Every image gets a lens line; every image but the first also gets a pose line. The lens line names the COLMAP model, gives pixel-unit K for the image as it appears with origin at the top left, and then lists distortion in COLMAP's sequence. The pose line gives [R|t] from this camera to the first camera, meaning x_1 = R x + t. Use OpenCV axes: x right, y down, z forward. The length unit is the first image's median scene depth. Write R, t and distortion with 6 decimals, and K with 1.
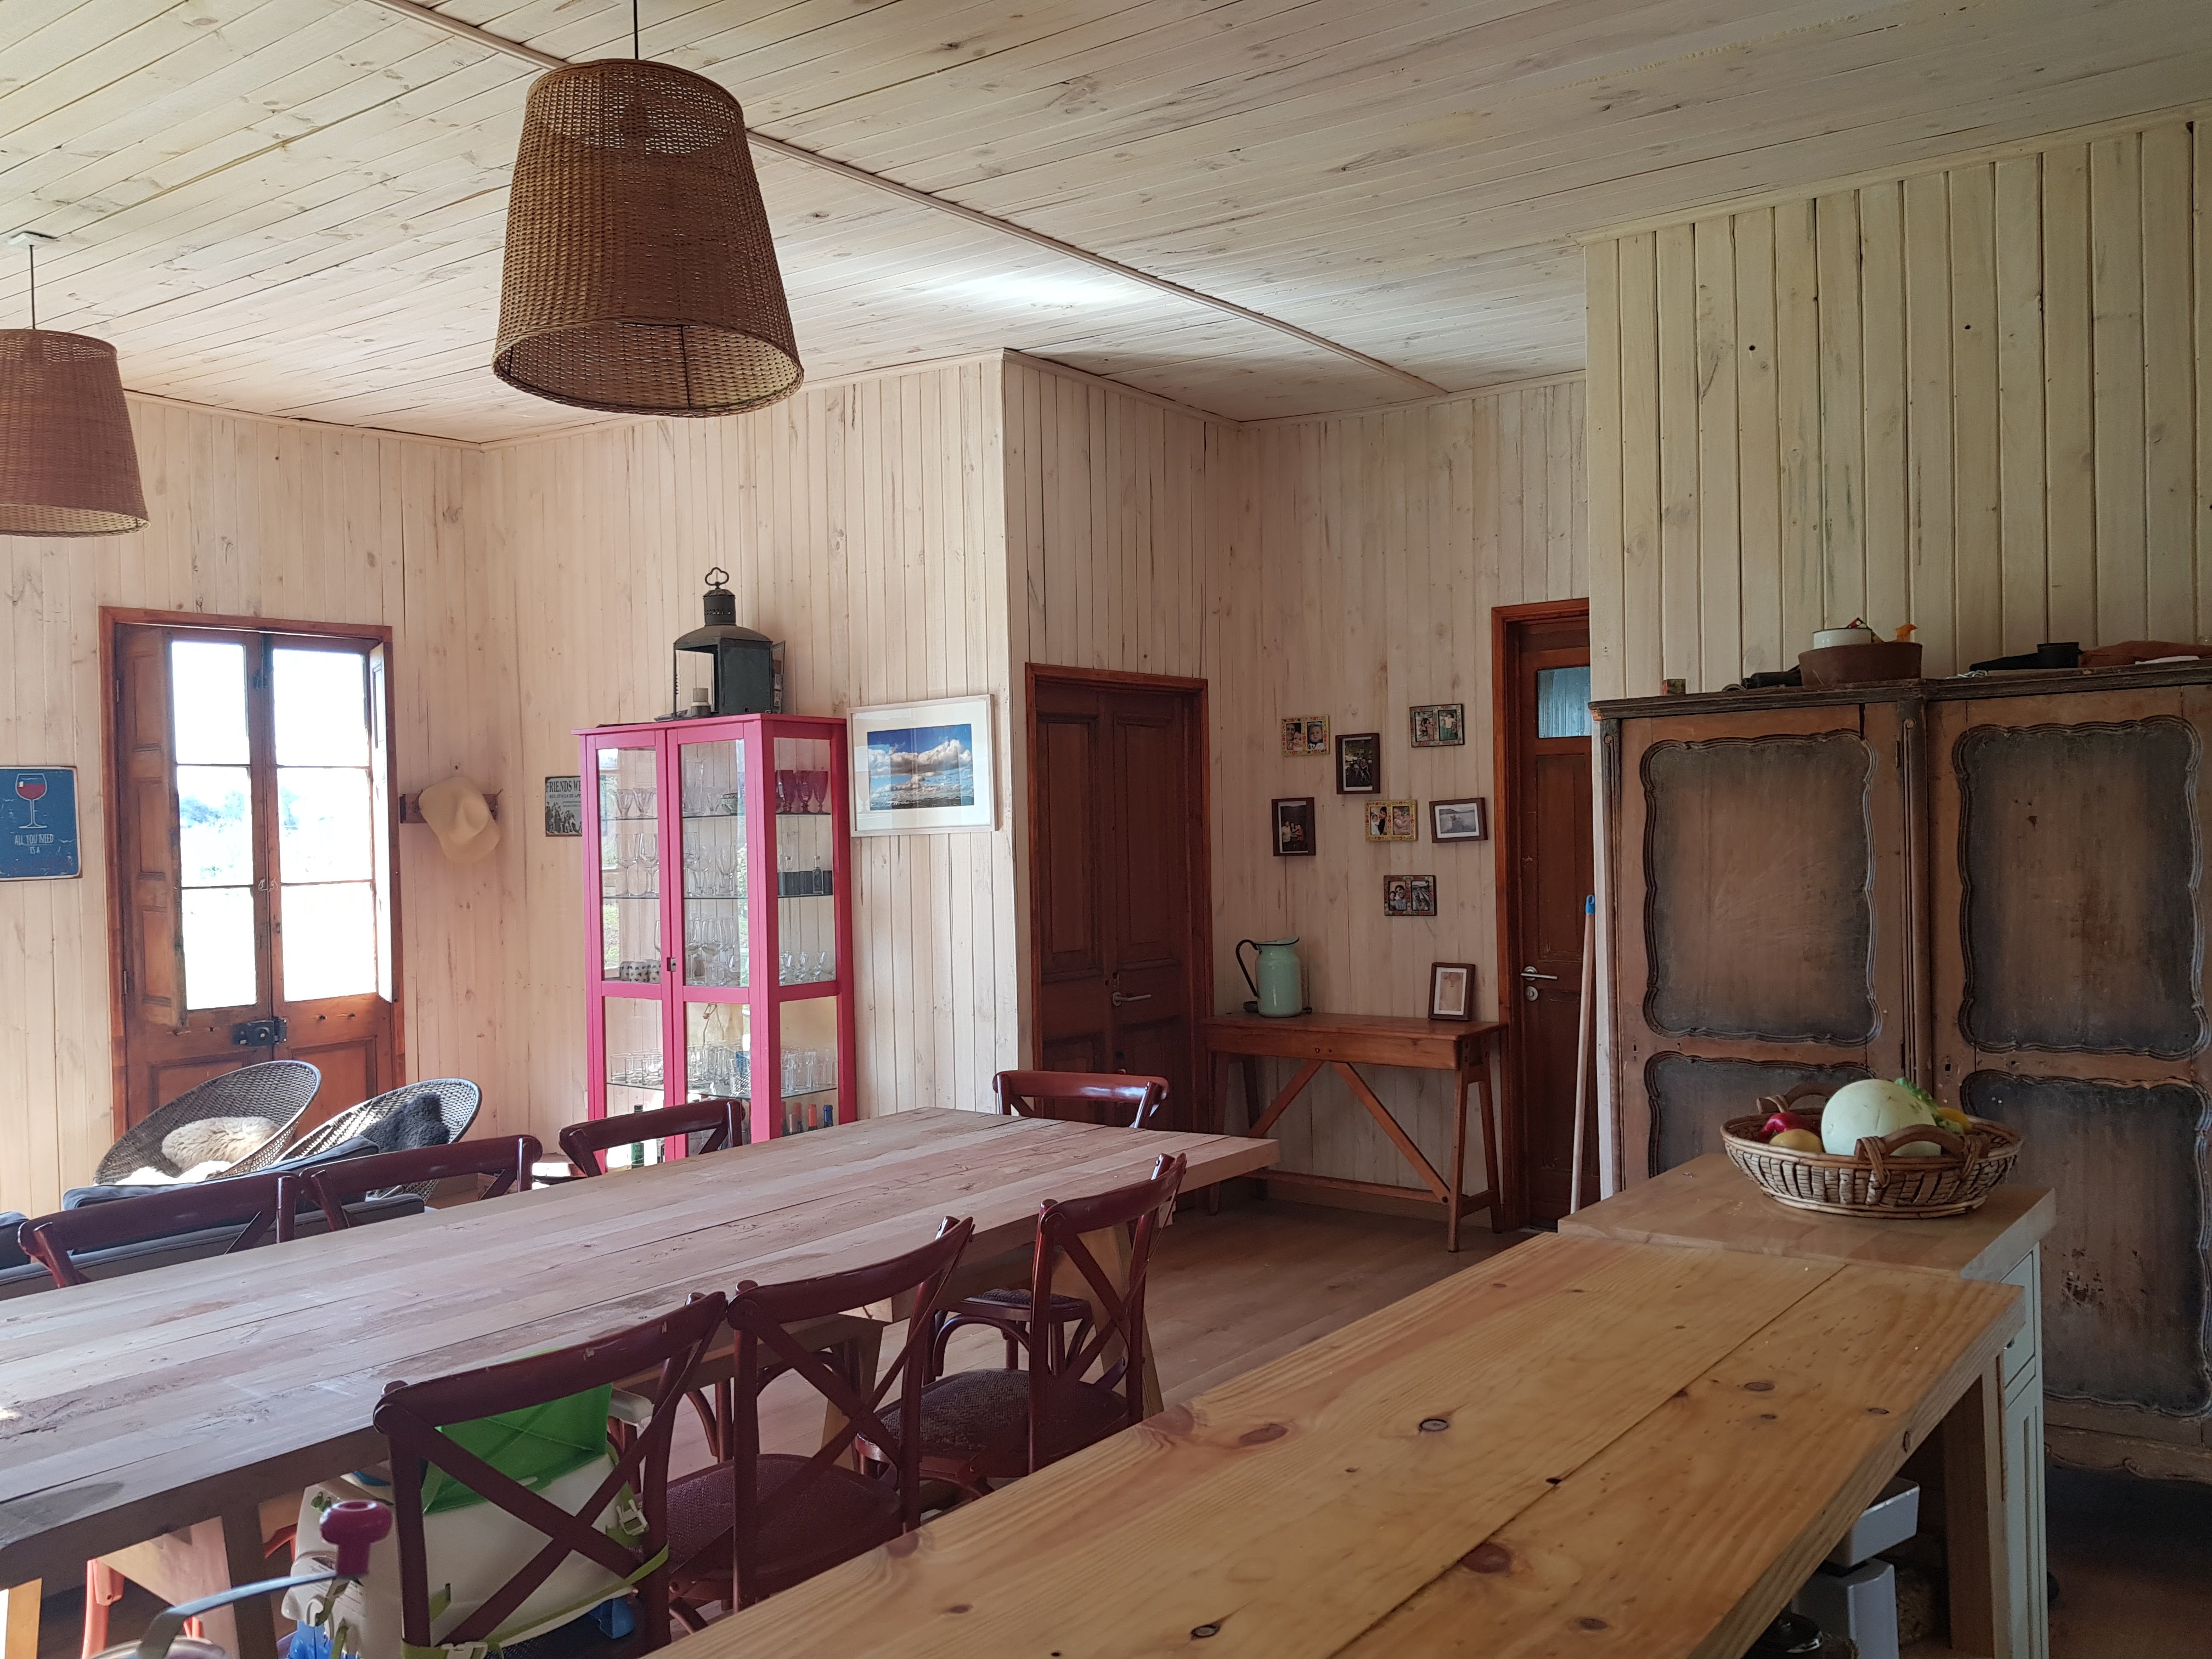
lens RADIAL K [[1736.0, 0, 1108.1], [0, 1736.0, 837.6], [0, 0, 1]] dist [0.086929, -0.166030]
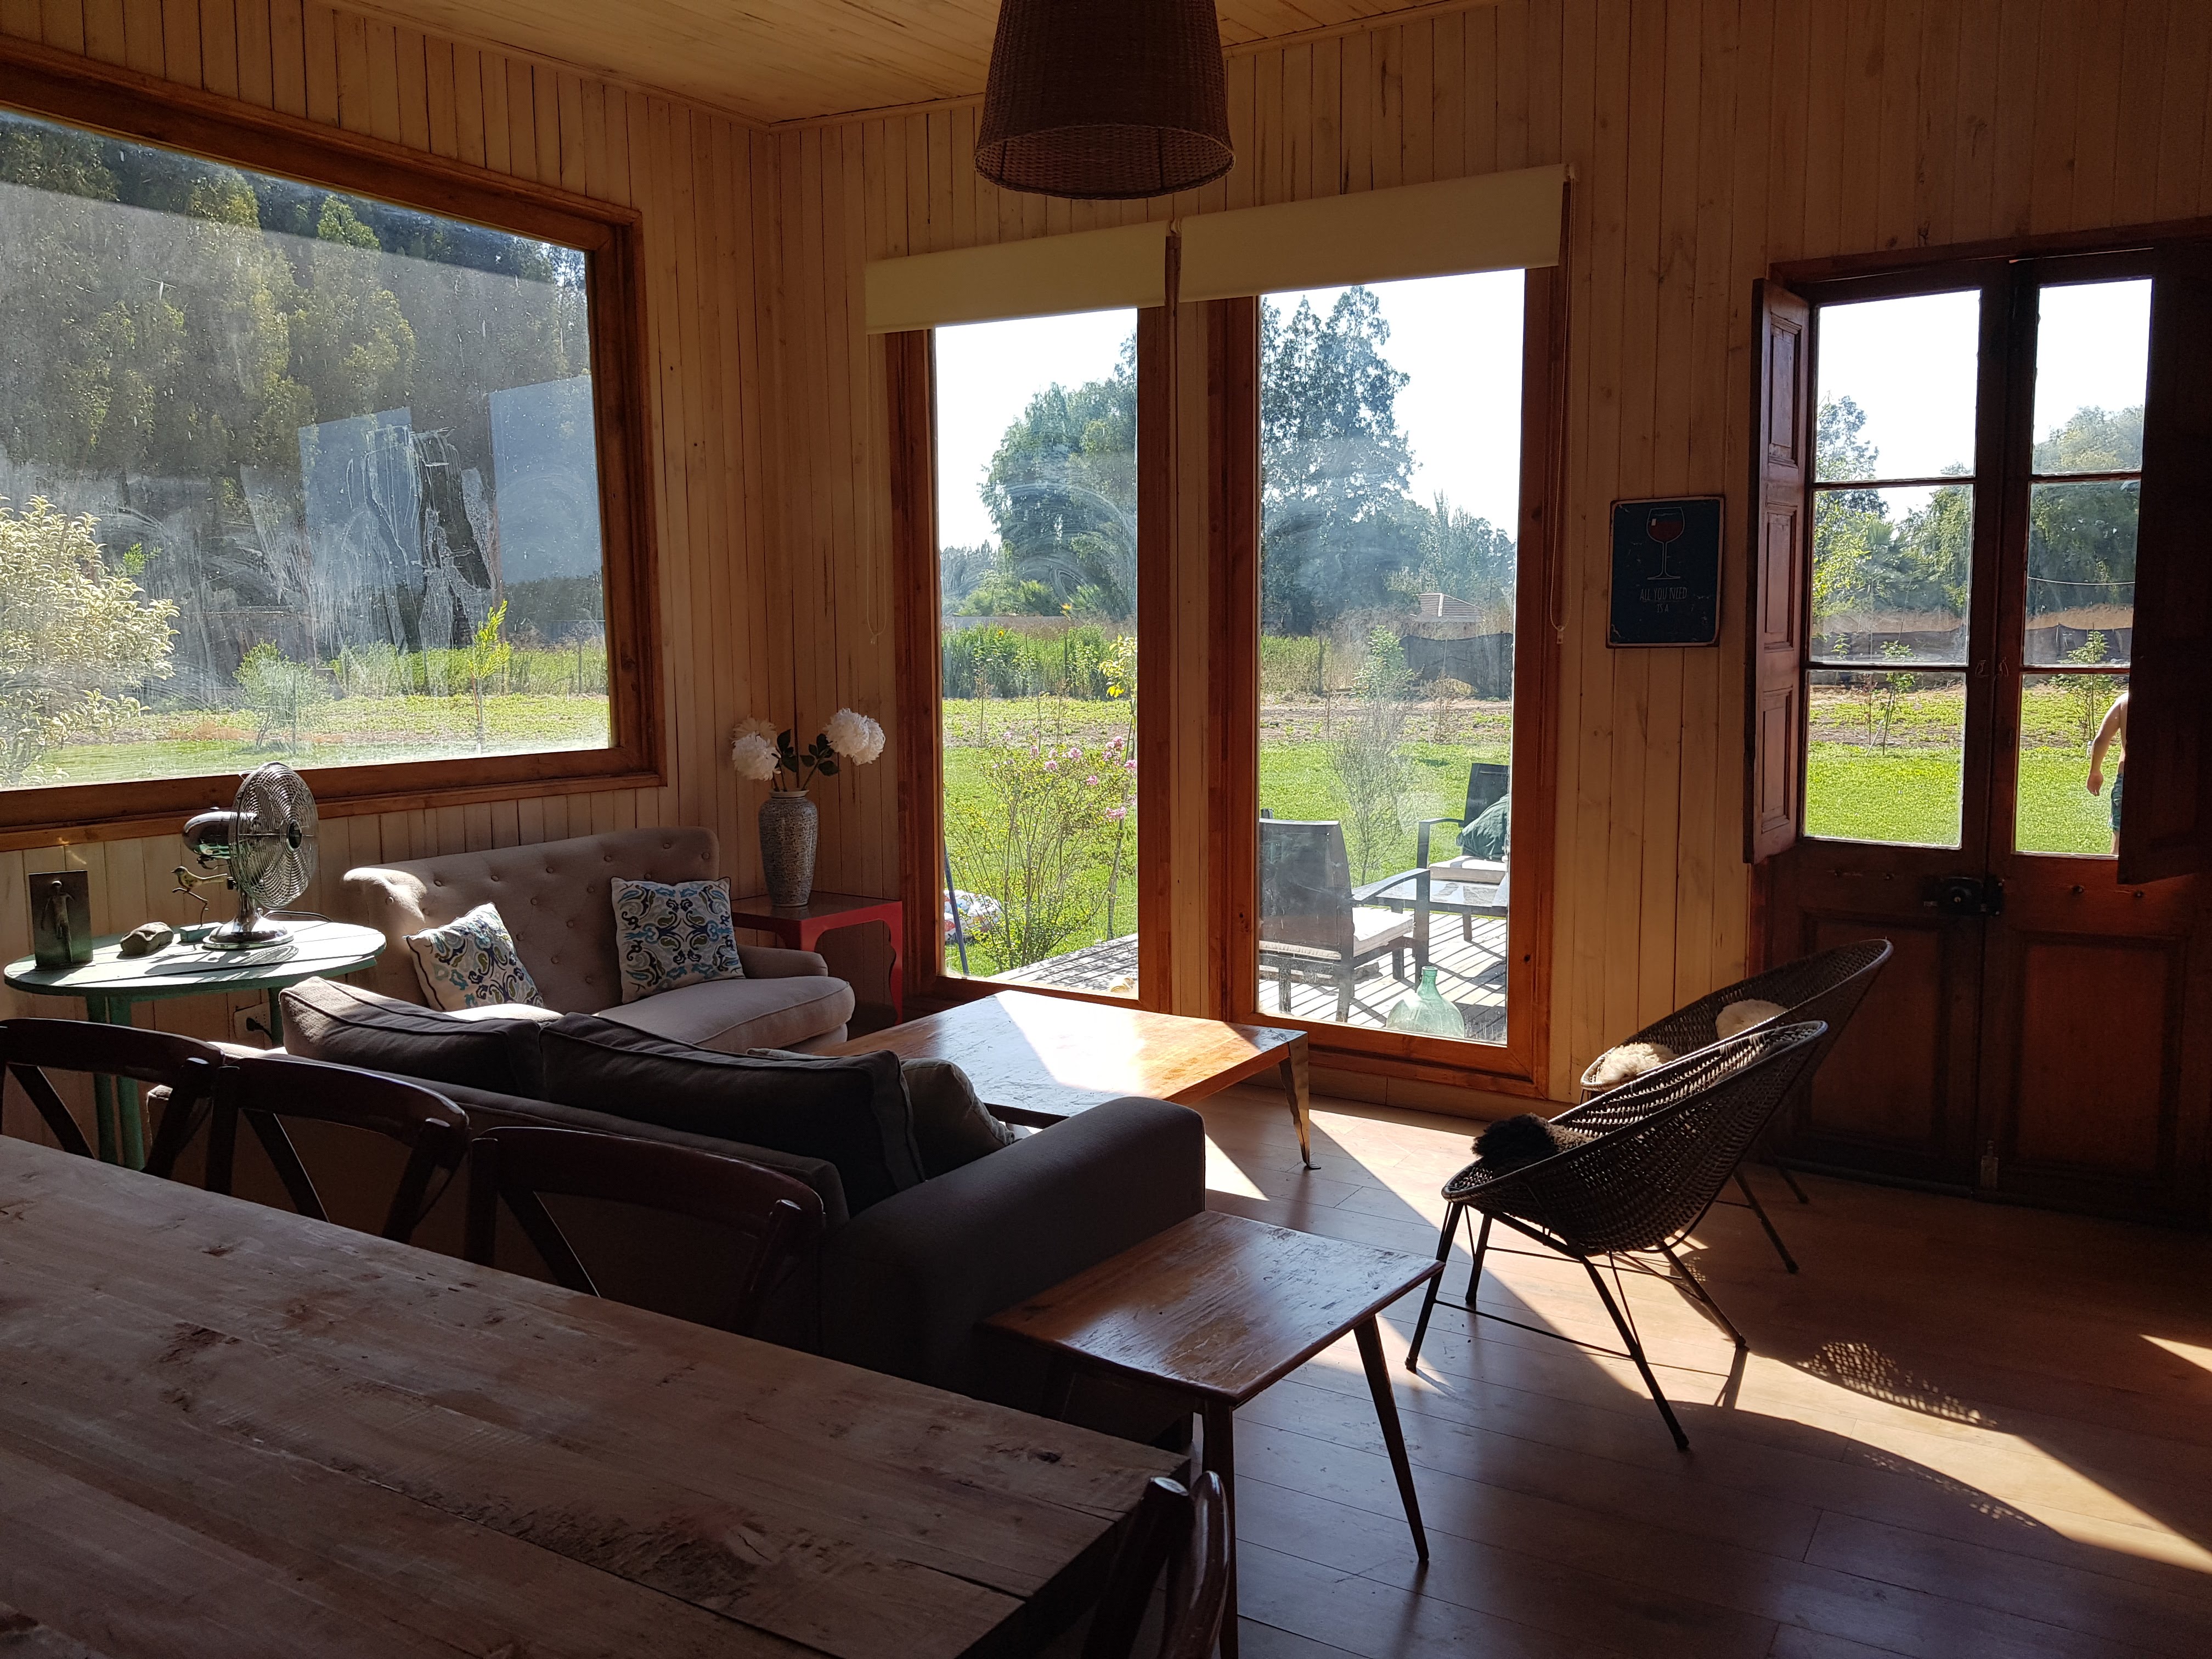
lens RADIAL K [[1736.0, 0, 1108.1], [0, 1736.0, 837.6], [0, 0, 1]] dist [0.086929, -0.166030]
pose [[0.103699, 0.138409, -0.984931, 0.130917], [-0.010339, 0.990366, 0.138085, 0.003137], [0.994555, -0.004137, 0.104131, 0.648035]]
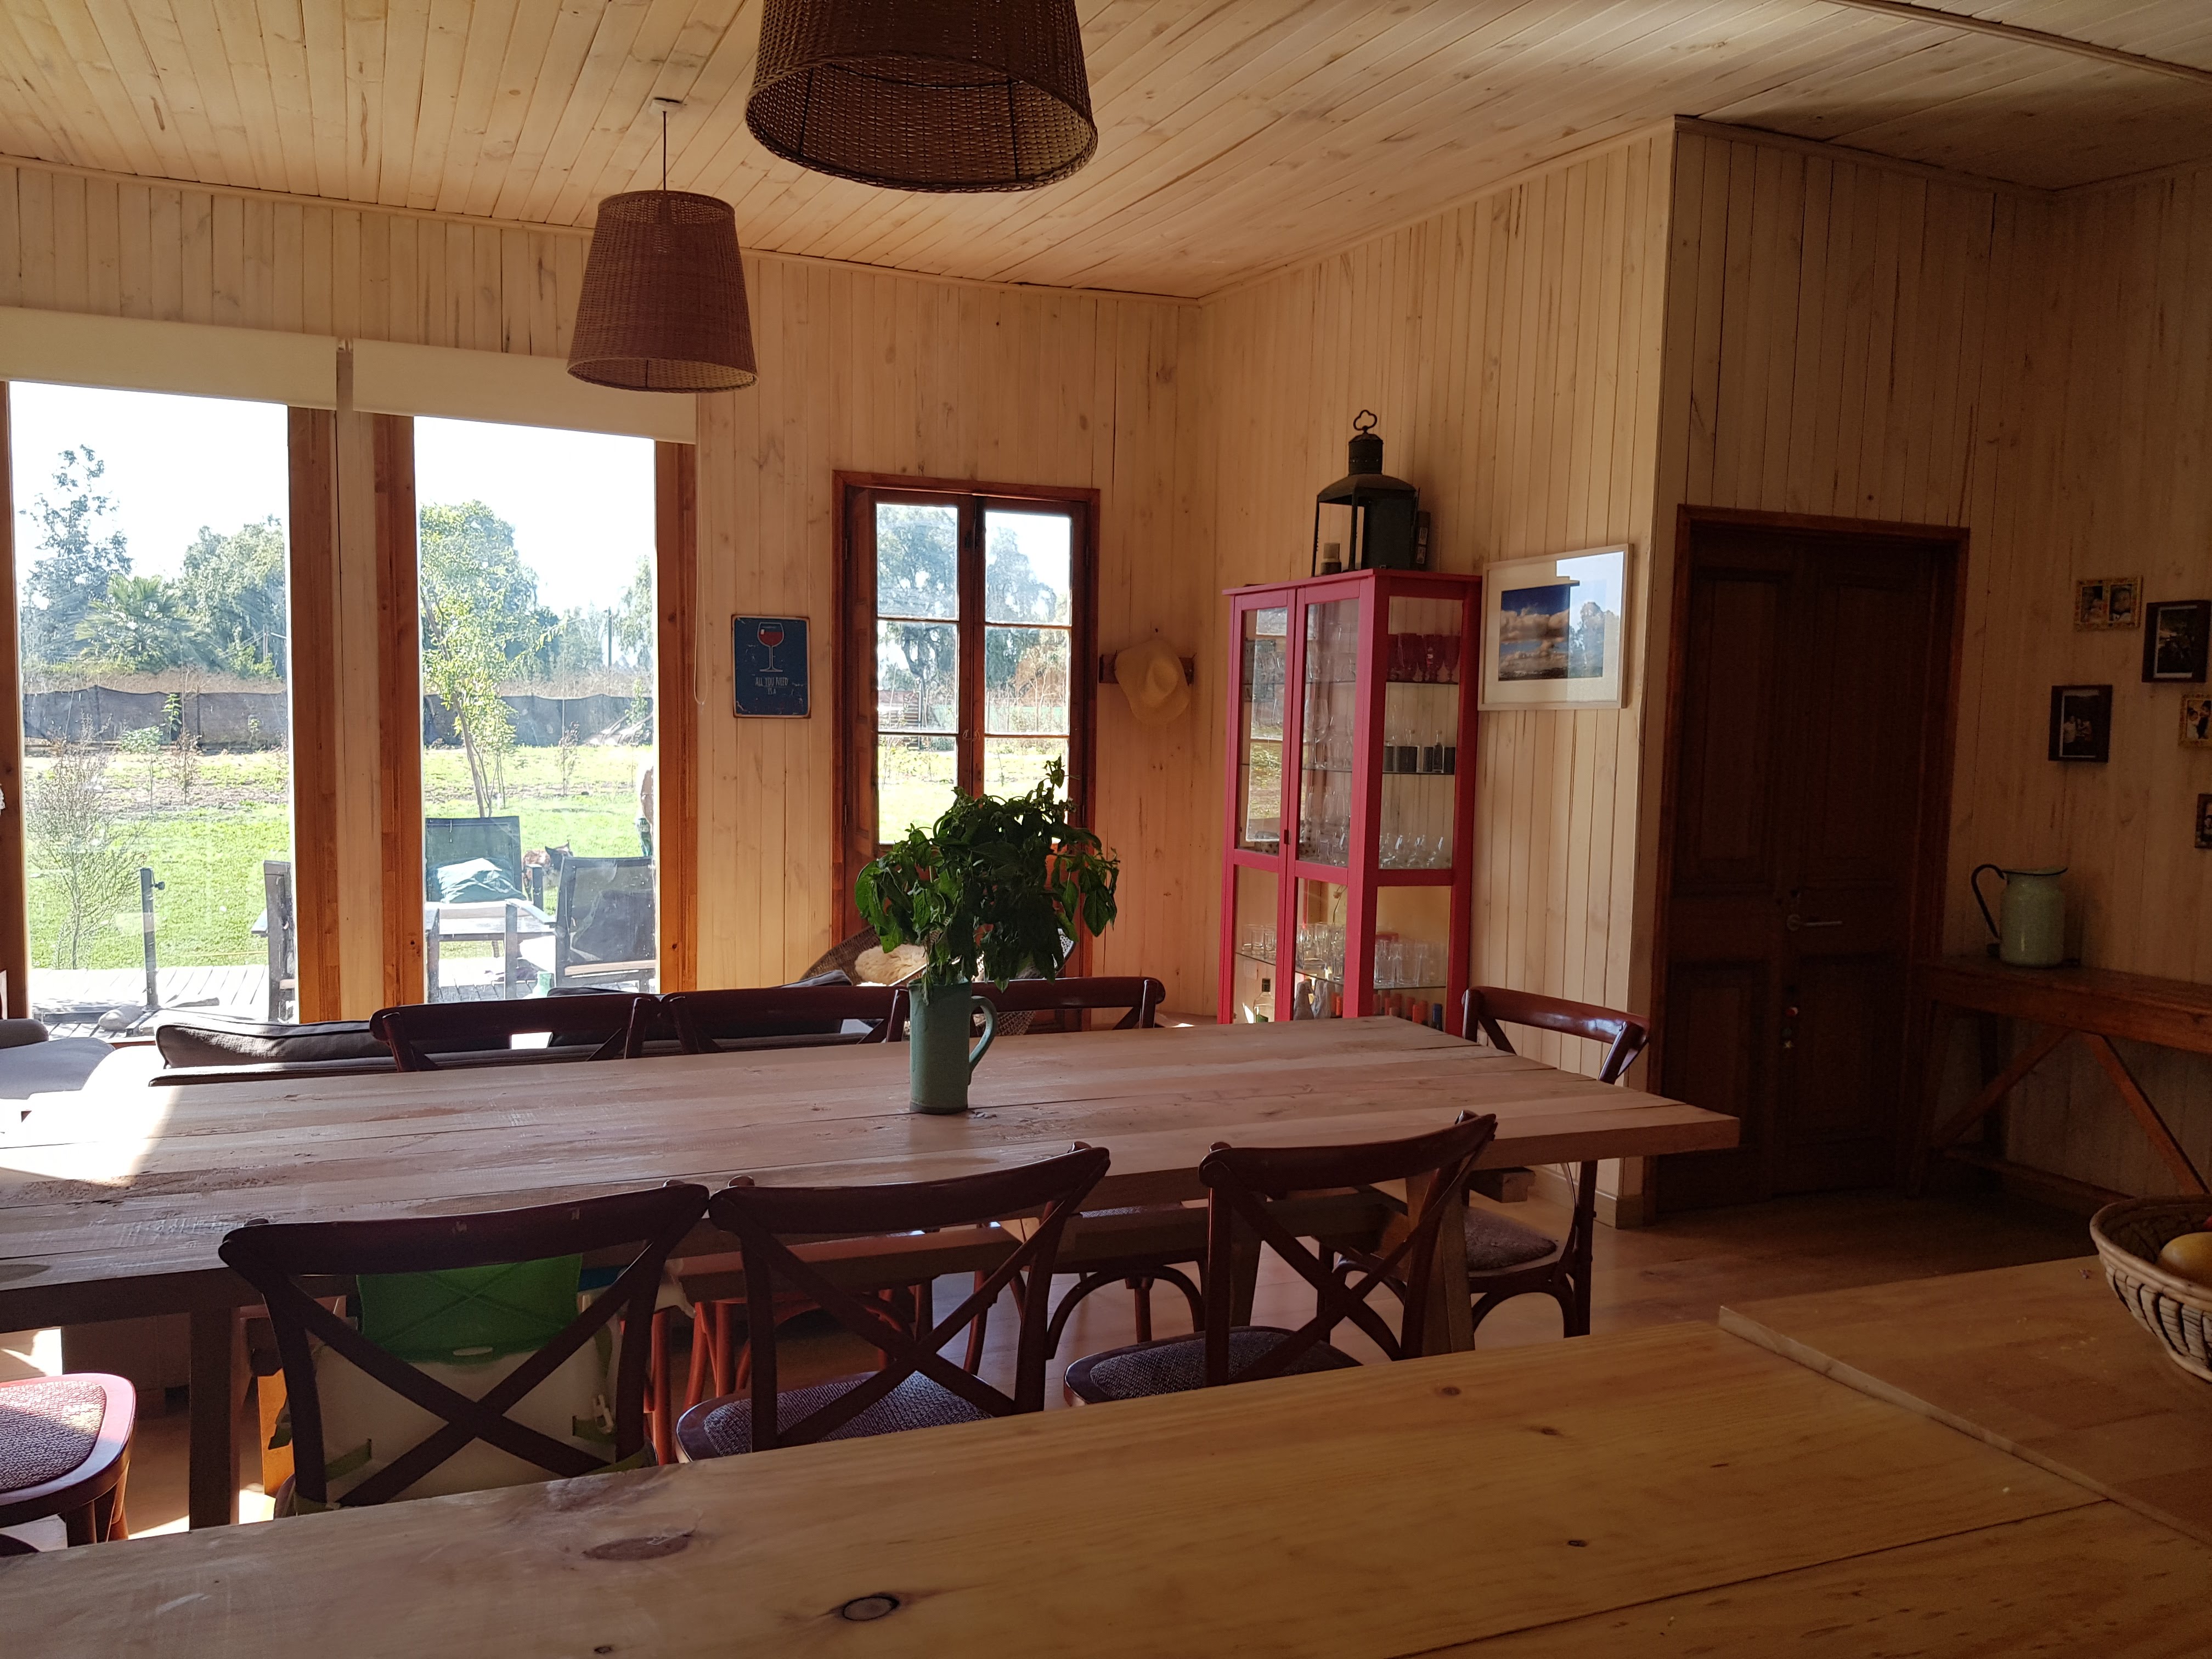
lens RADIAL K [[1722.7, 0, 1158.9], [0, 1722.7, 861.2], [0, 0, 1]] dist [0.084115, -0.153514]
pose [[0.870569, 0.083531, -0.484904, 0.144418], [-0.046339, 0.995023, 0.088212, 0.005931], [0.489860, -0.054325, 0.870107, 0.144424]]
